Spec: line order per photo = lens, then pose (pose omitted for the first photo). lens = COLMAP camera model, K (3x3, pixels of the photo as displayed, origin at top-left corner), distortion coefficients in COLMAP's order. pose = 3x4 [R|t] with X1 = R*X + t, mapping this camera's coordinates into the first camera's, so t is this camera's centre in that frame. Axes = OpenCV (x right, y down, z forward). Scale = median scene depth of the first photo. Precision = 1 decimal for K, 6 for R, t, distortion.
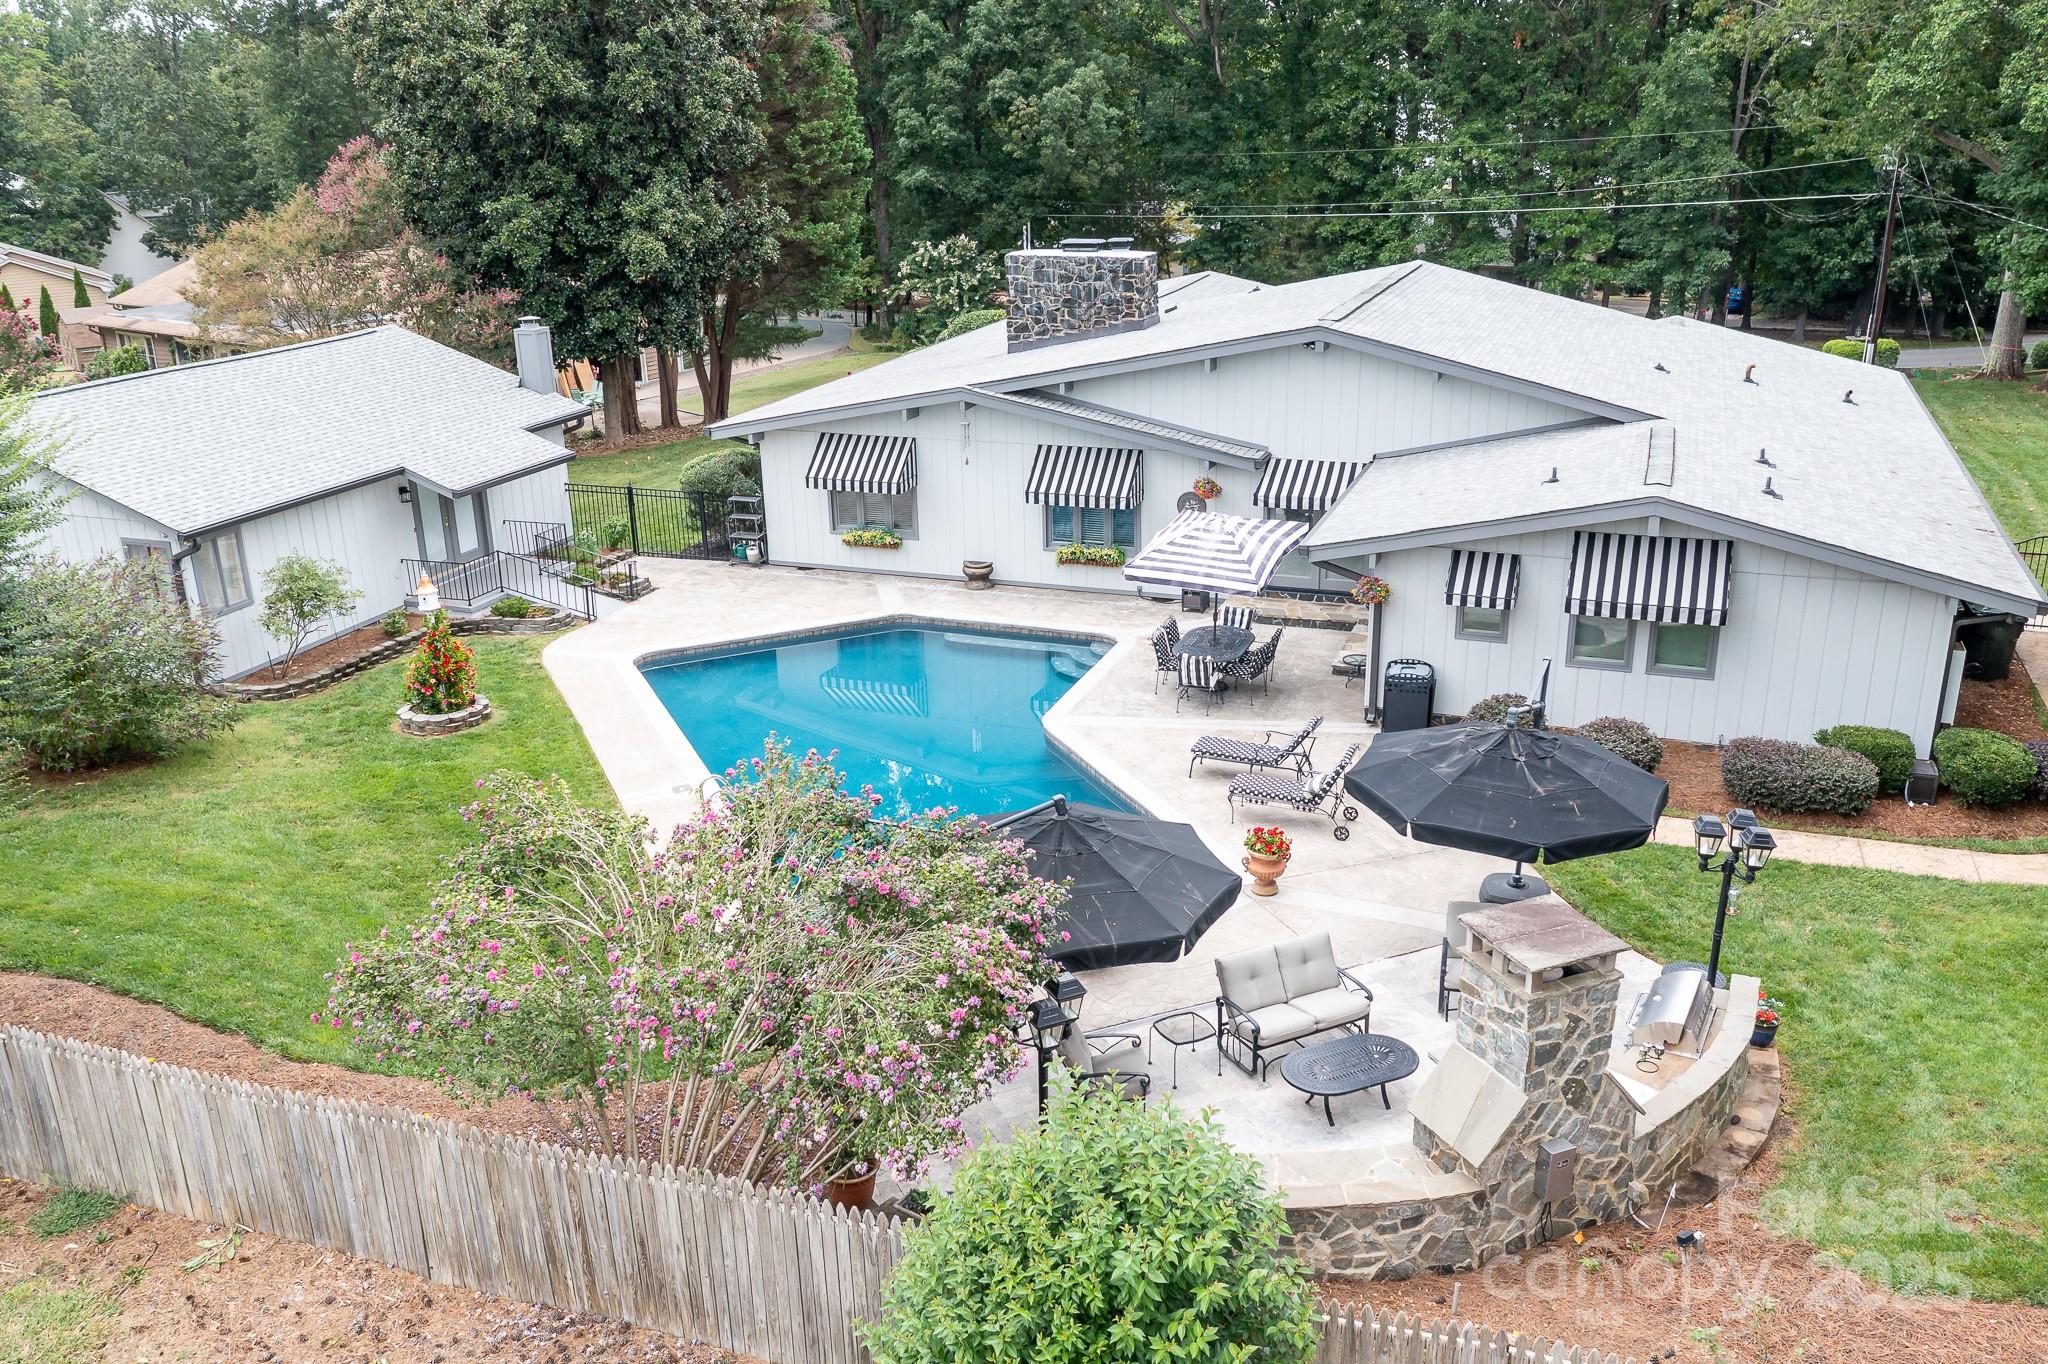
lens RADIAL K [[1630.4, 0, 1019.8], [0, 1630.4, 685.2], [0, 0, 1]] dist [-0.021078, -0.007164]
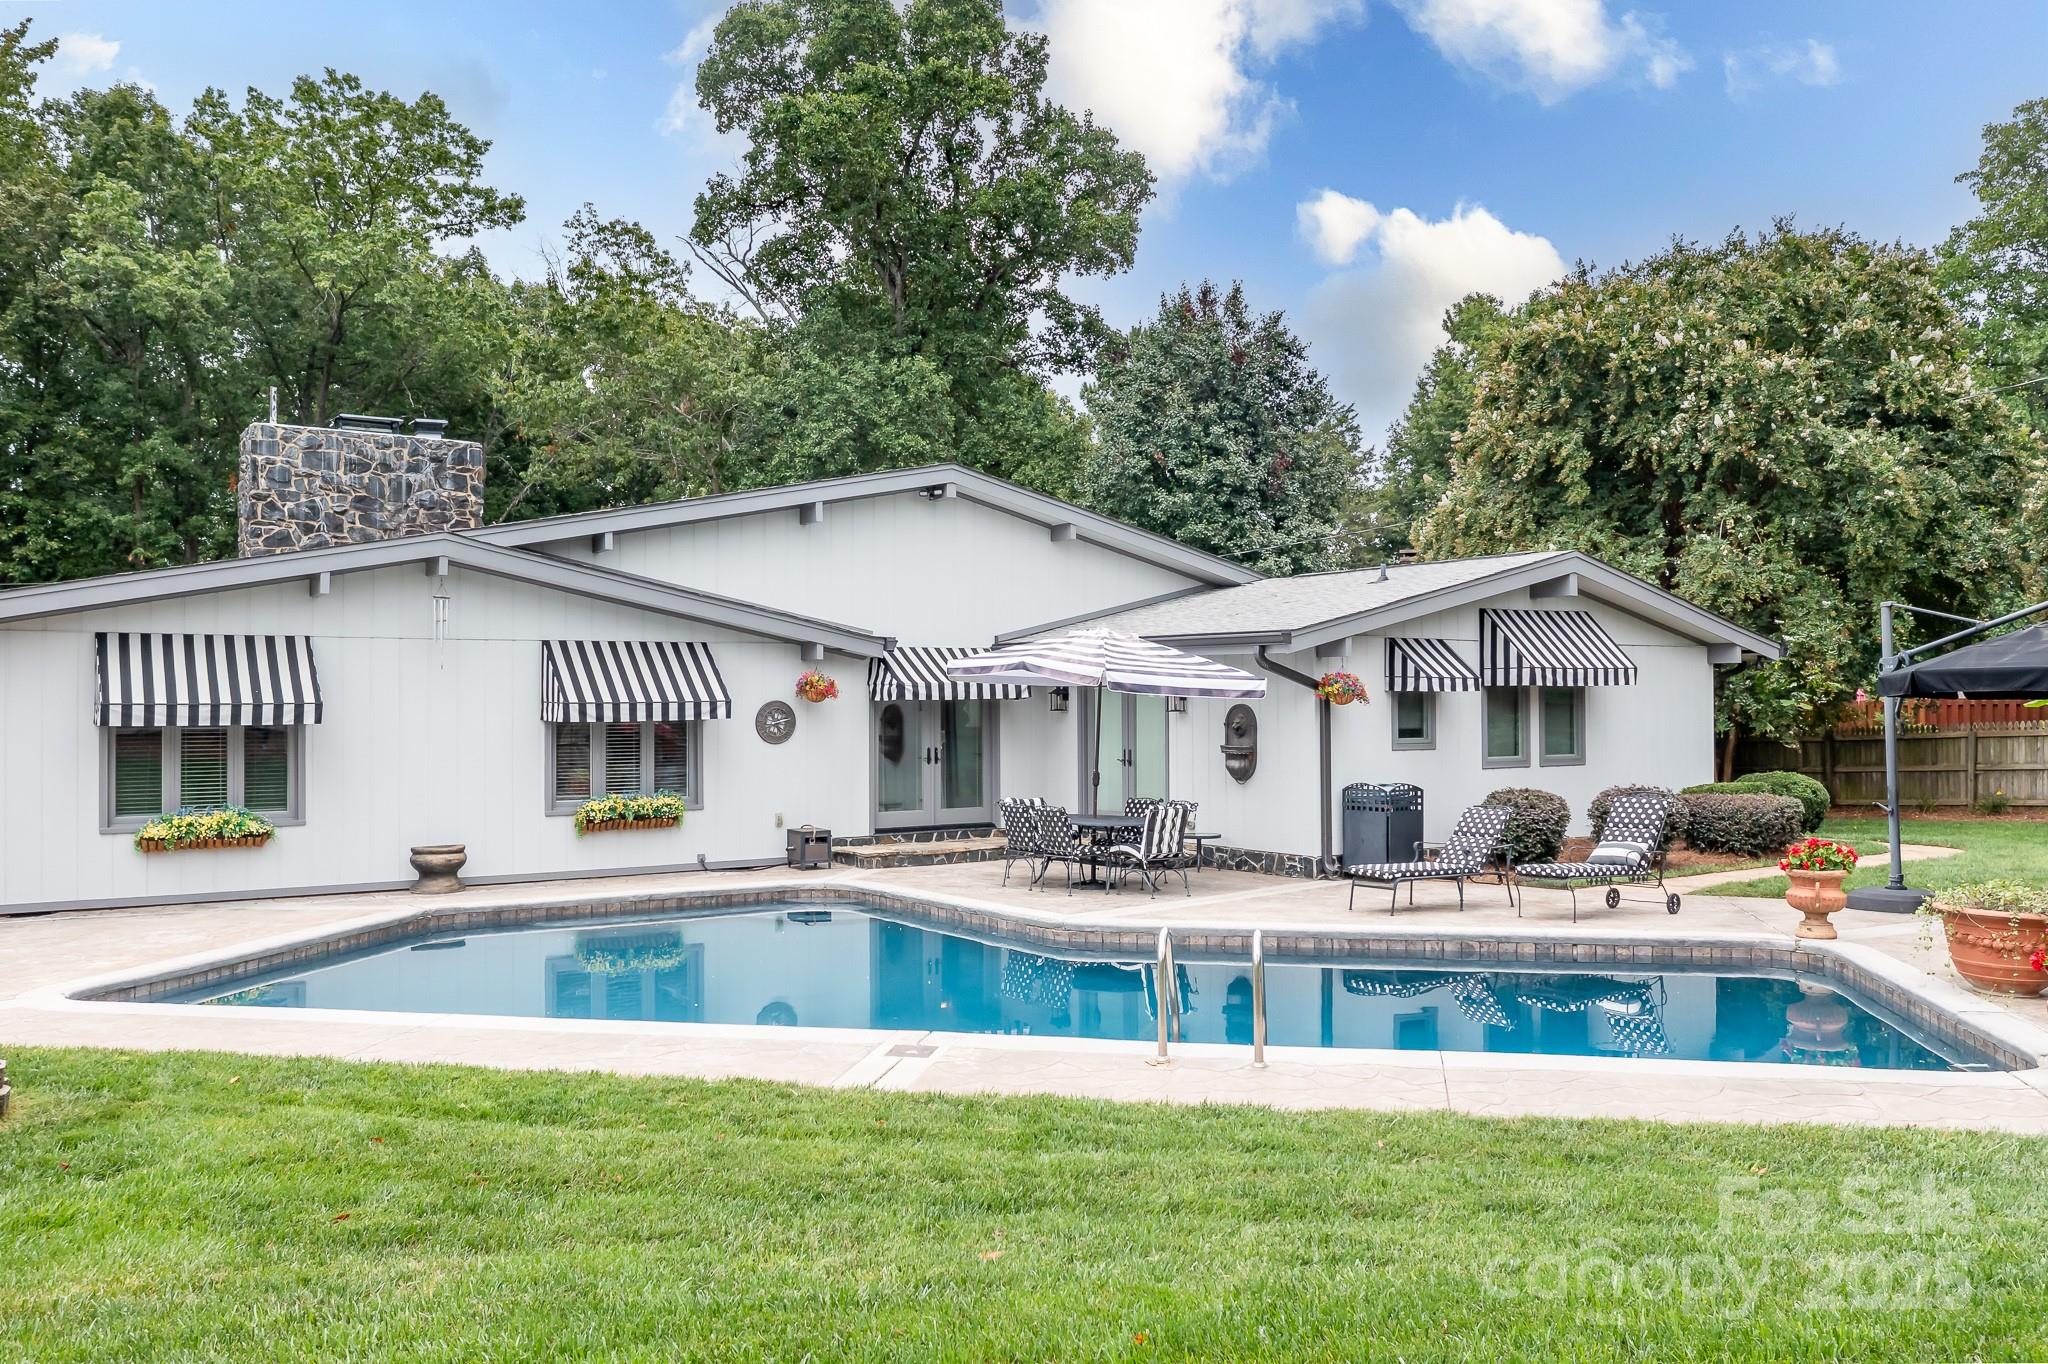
lens RADIAL K [[1630.4, 0, 1019.8], [0, 1630.4, 685.2], [0, 0, 1]] dist [-0.021078, -0.007164]
pose [[0.580468, 0.029643, 0.813743, -0.369632], [0.270124, 0.935738, -0.226775, 0.055466], [-0.768173, 0.351447, 0.535159, 0.512572]]
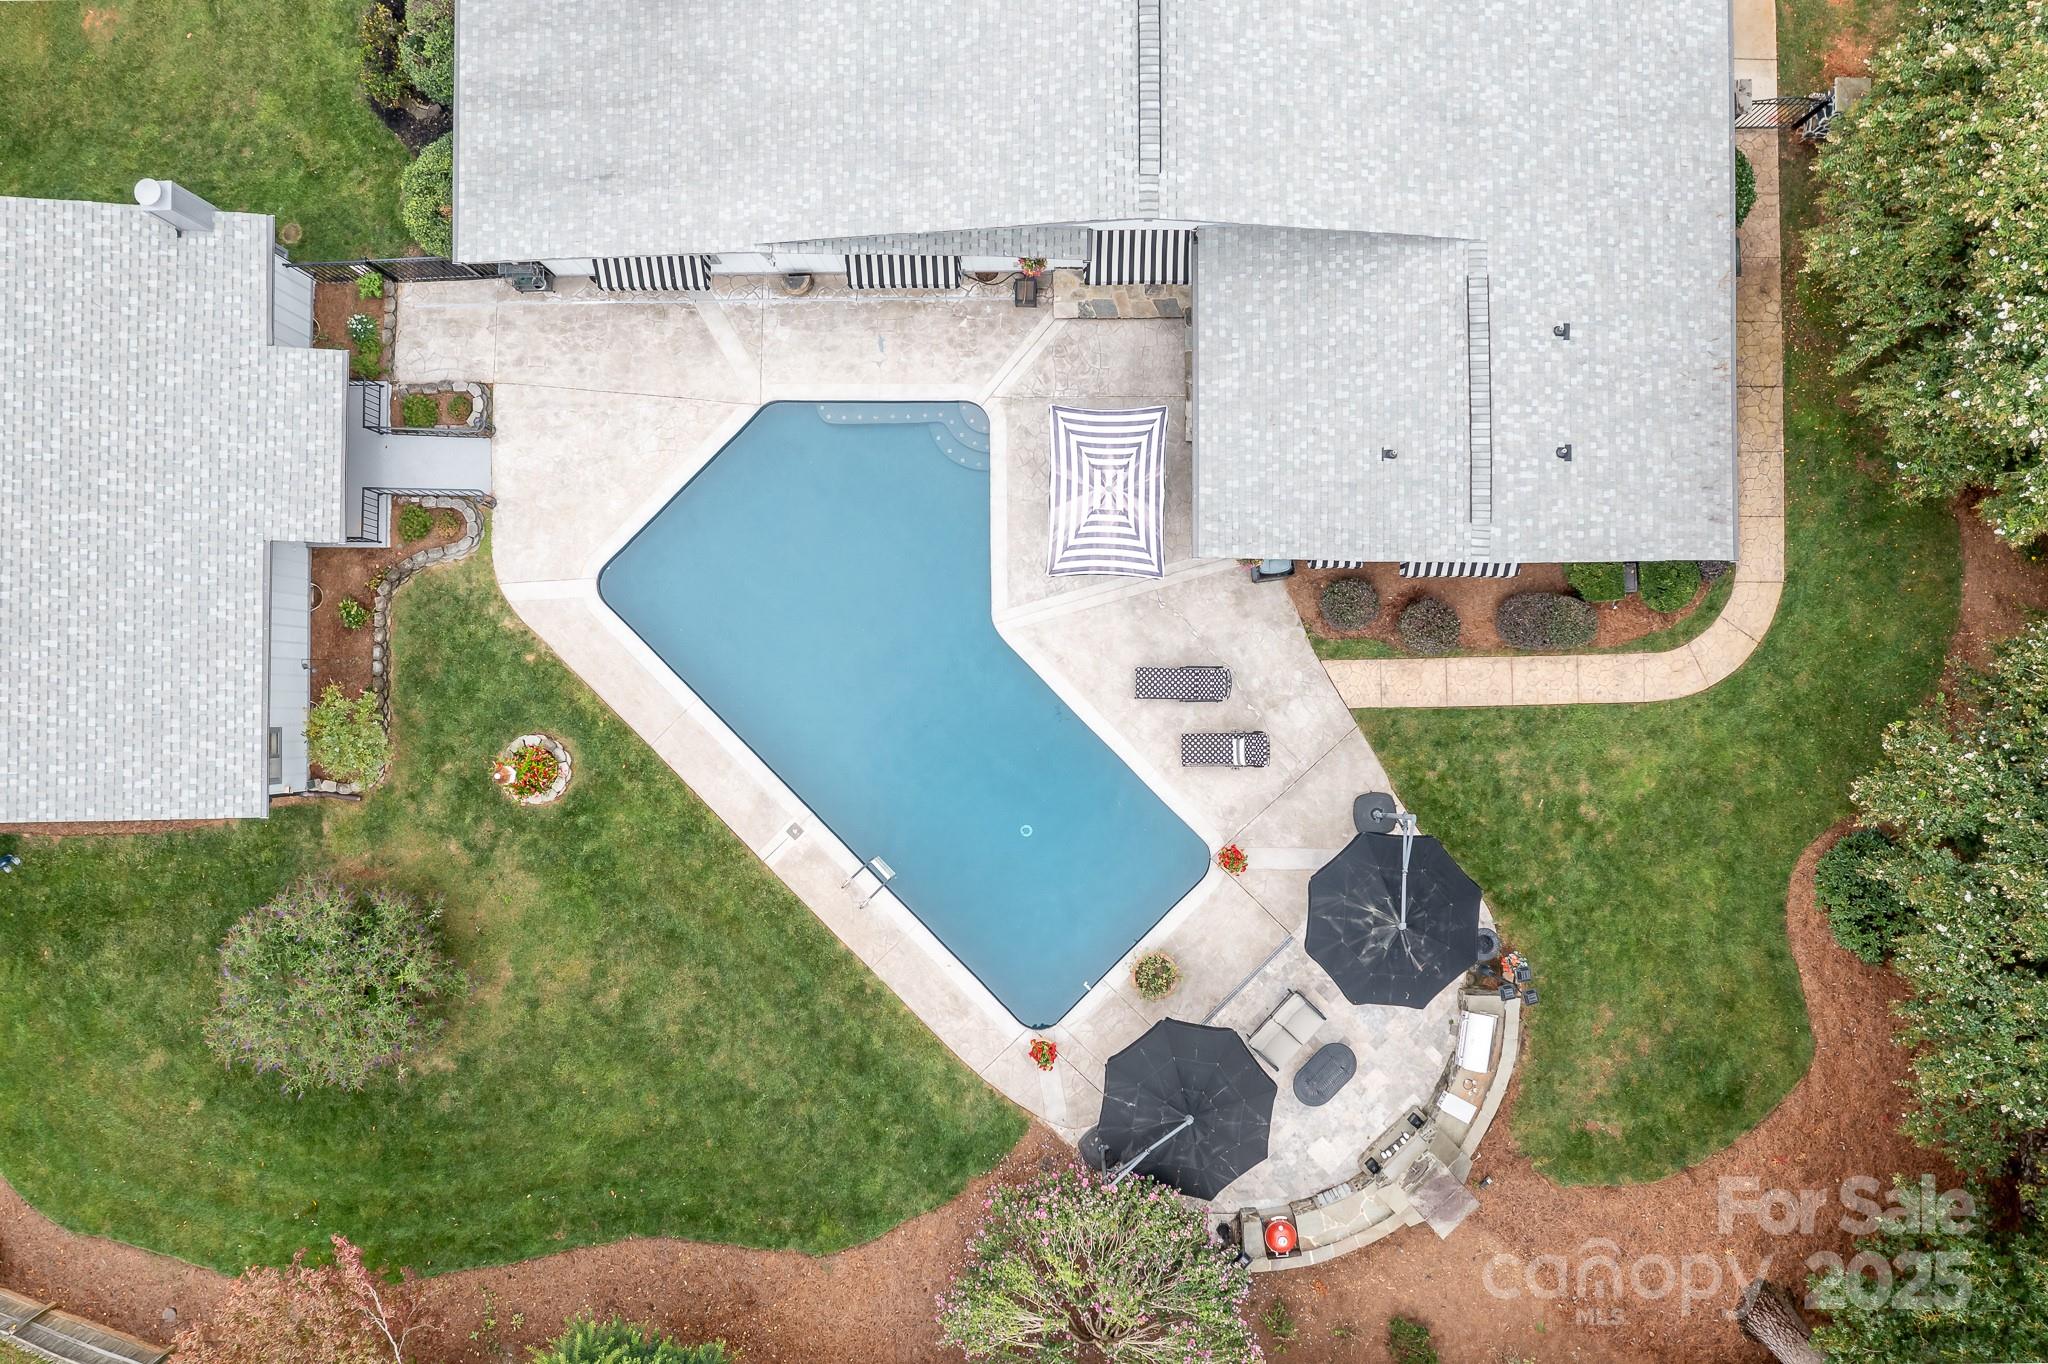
lens RADIAL K [[1630.4, 0, 1019.8], [0, 1630.4, 685.2], [0, 0, 1]] dist [-0.021078, -0.007164]
pose [[0.932542, -0.360776, 0.014357, -0.001807], [0.127946, 0.367377, 0.921230, -0.866783], [-0.337632, -0.857248, 0.388754, 0.354027]]
